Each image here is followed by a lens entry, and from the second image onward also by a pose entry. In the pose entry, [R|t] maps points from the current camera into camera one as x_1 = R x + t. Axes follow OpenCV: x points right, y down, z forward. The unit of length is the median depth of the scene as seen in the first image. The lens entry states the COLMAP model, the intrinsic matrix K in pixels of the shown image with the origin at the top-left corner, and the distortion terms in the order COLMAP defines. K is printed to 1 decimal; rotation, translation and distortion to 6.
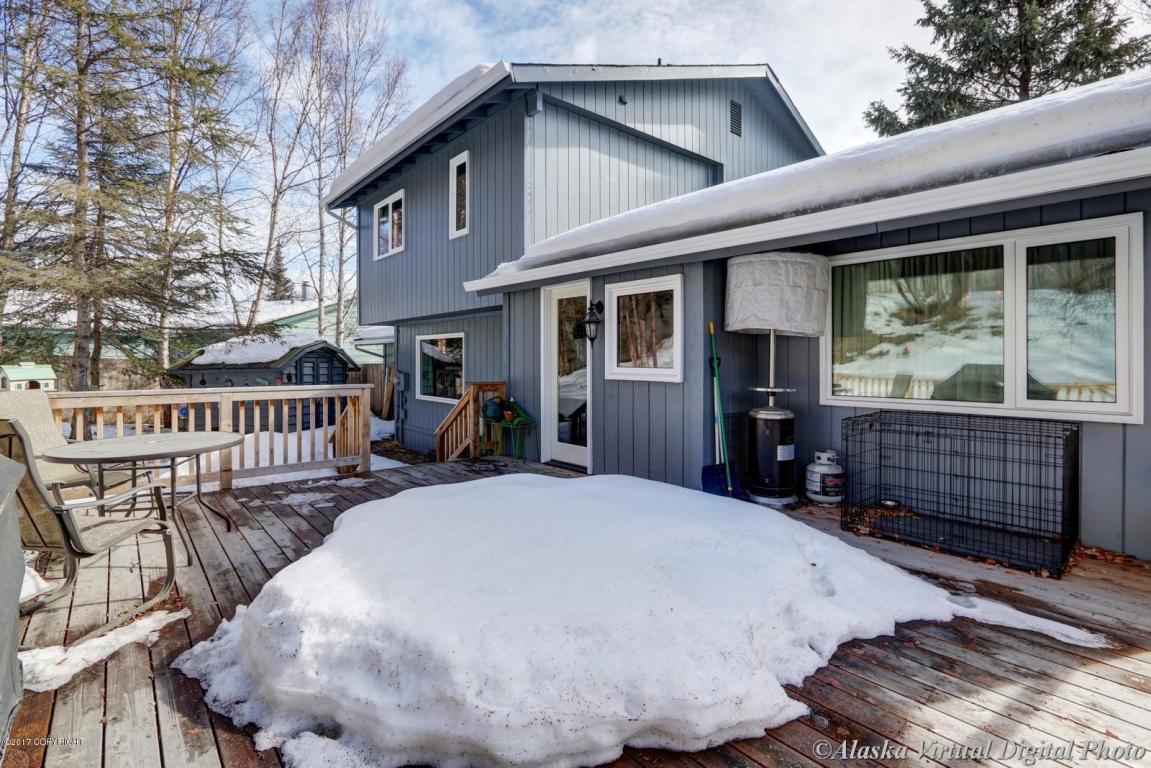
lens RADIAL K [[542.6, 0, 549.6], [0, 542.6, 370.4], [0, 0, 1]] dist [-0.020304, -0.000362]
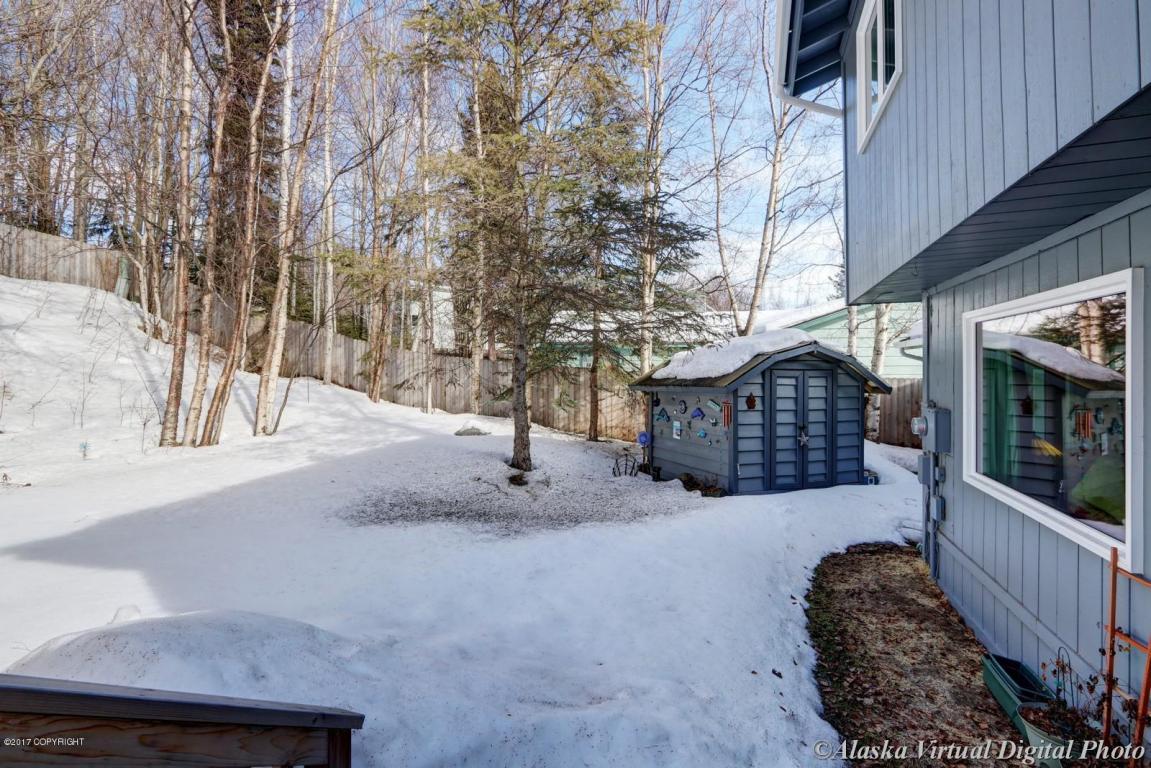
lens RADIAL K [[535.1, 0, 574.8], [0, 535.1, 371.4], [0, 0, 1]] dist [-0.016771, 0.000300]
pose [[0.523790, 0.001548, -0.851846, -0.062465], [-0.017591, 0.999805, -0.009000, -0.013567], [0.851666, 0.019699, 0.523715, 0.527300]]
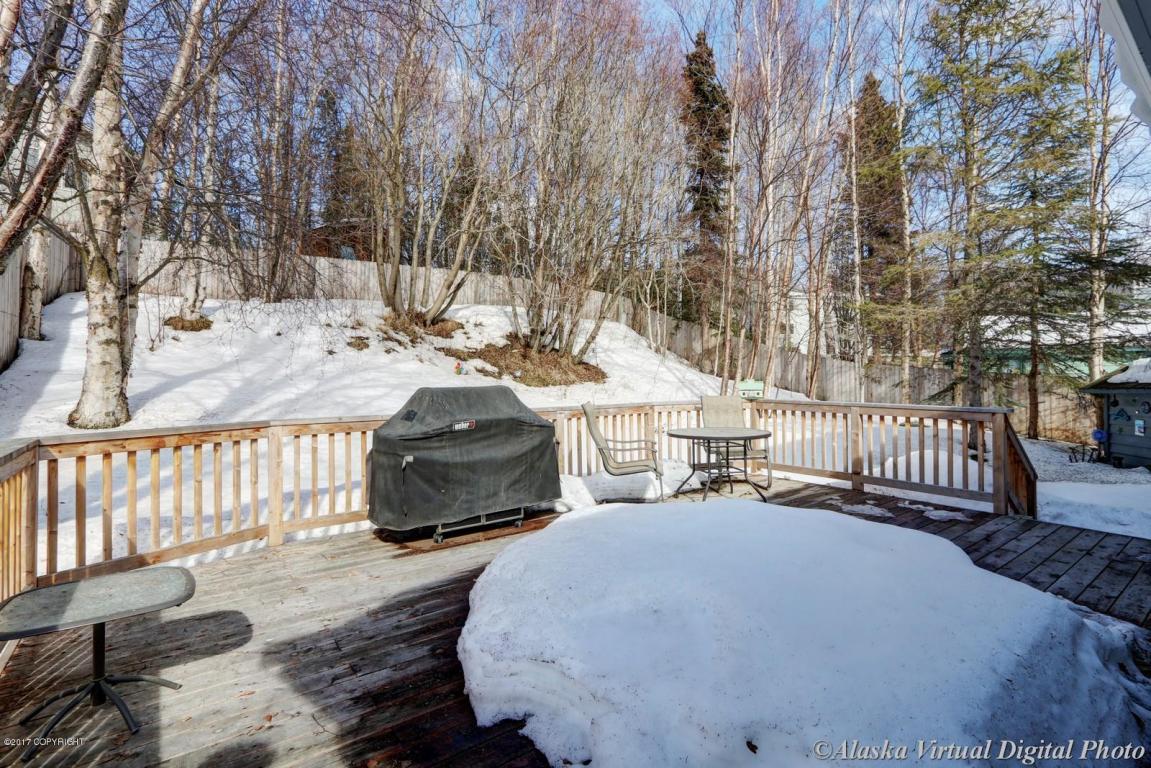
lens RADIAL K [[535.1, 0, 574.8], [0, 535.1, 371.4], [0, 0, 1]] dist [-0.016771, 0.000300]
pose [[-0.066725, -0.010369, -0.997718, 0.256001], [-0.022284, 0.999712, -0.008899, -0.003677], [0.997523, 0.021640, -0.066937, 0.212973]]
